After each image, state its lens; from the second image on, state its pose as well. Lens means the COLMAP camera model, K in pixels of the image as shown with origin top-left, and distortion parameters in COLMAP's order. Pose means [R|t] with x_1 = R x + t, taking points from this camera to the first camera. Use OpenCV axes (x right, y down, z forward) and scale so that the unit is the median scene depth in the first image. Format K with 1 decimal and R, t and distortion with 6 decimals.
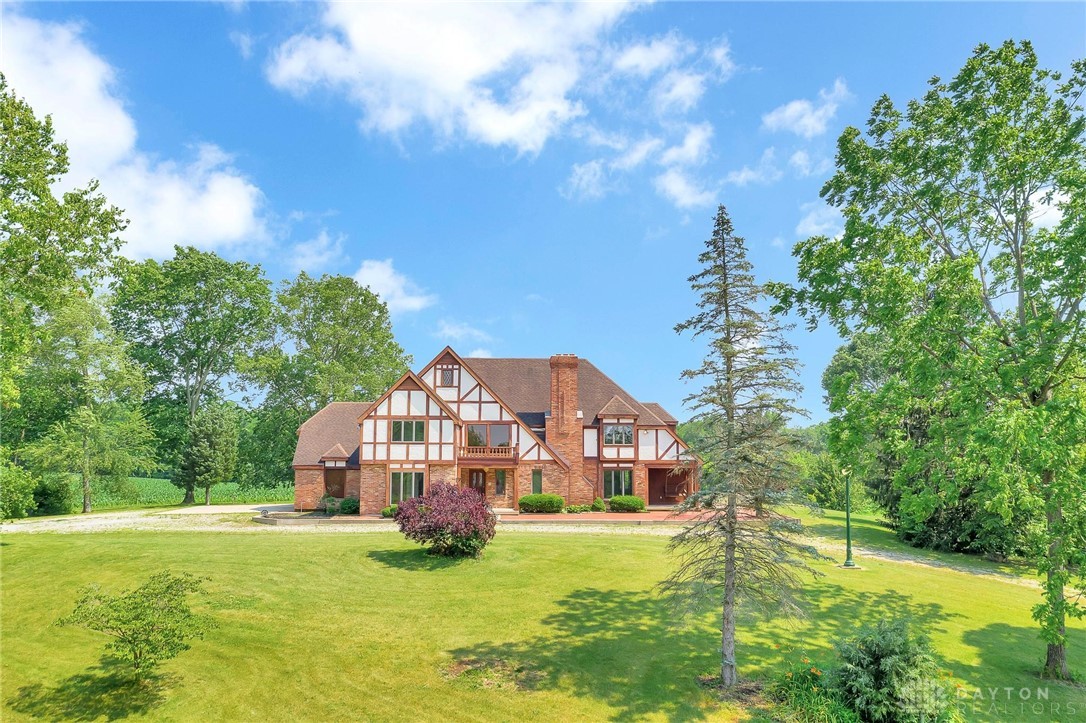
lens RADIAL K [[862.2, 0, 543.1], [0, 862.2, 362.4], [0, 0, 1]] dist [-0.009606, -0.000651]
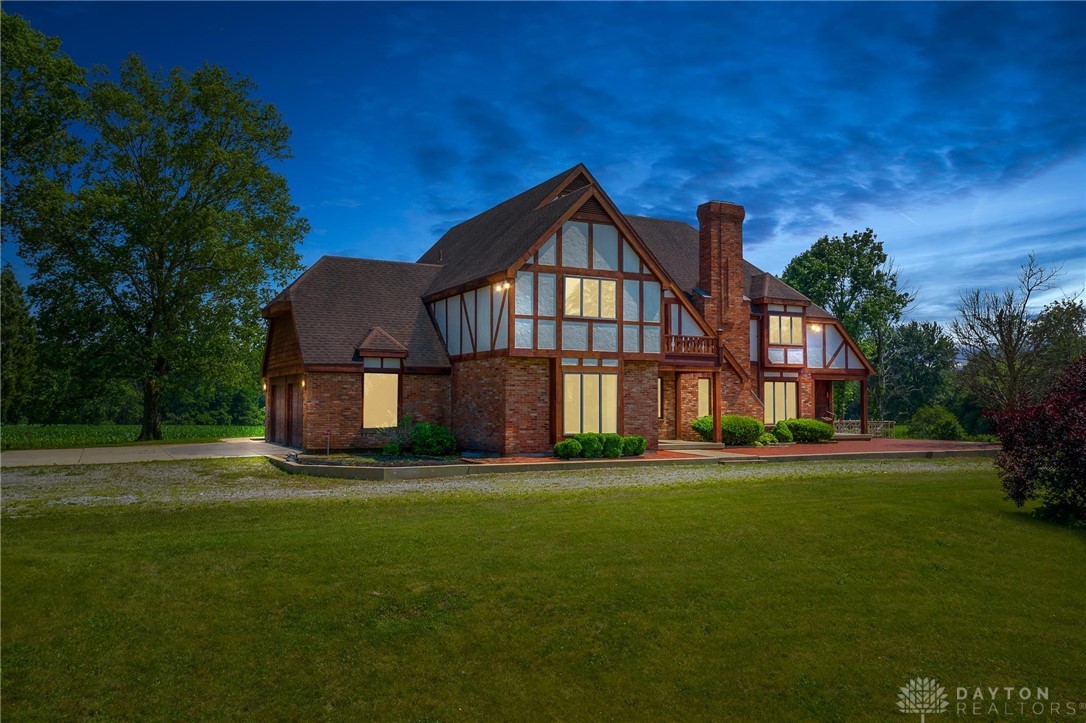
lens RADIAL K [[862.2, 0, 541.9], [0, 862.2, 362.1], [0, 0, 1]] dist [-0.009606, -0.000651]
pose [[0.915593, 0.019102, 0.401651, -0.396979], [-0.044184, 0.997602, 0.053277, 0.091881], [-0.399670, -0.066526, 0.914242, 0.517101]]
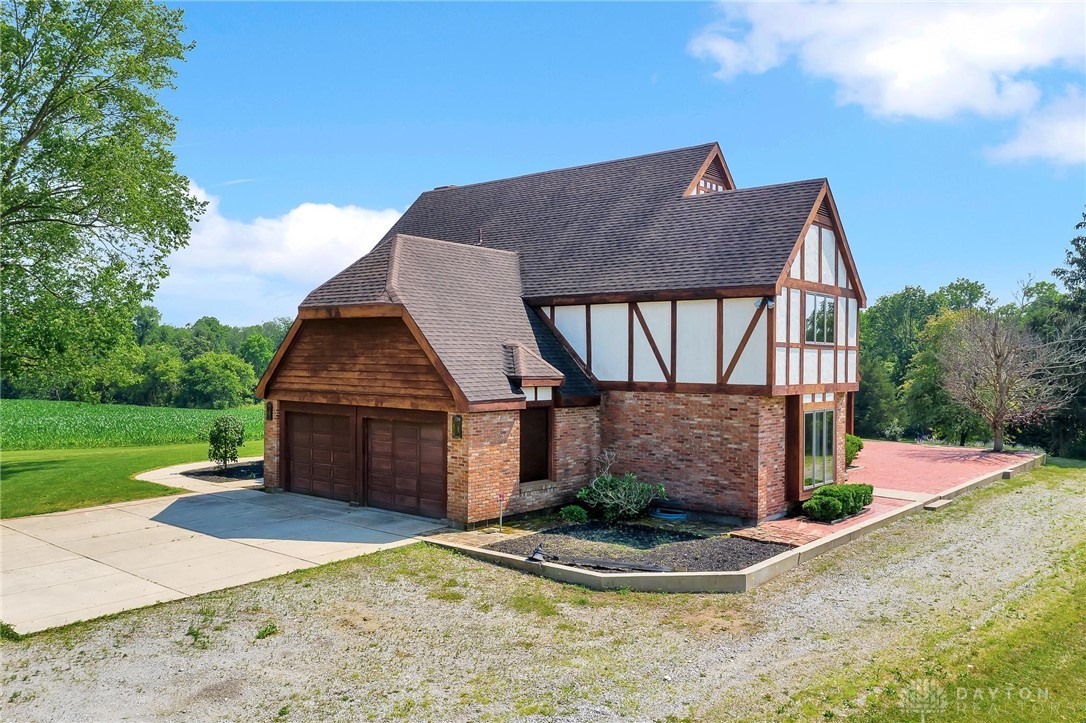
lens RADIAL K [[862.2, 0, 544.1], [0, 862.2, 361.7], [0, 0, 1]] dist [-0.009606, -0.000651]
pose [[0.663782, -0.000203, 0.747926, -0.576557], [-0.088312, 0.992983, 0.078646, 0.078752], [-0.742694, -0.118254, 0.659107, 0.807936]]
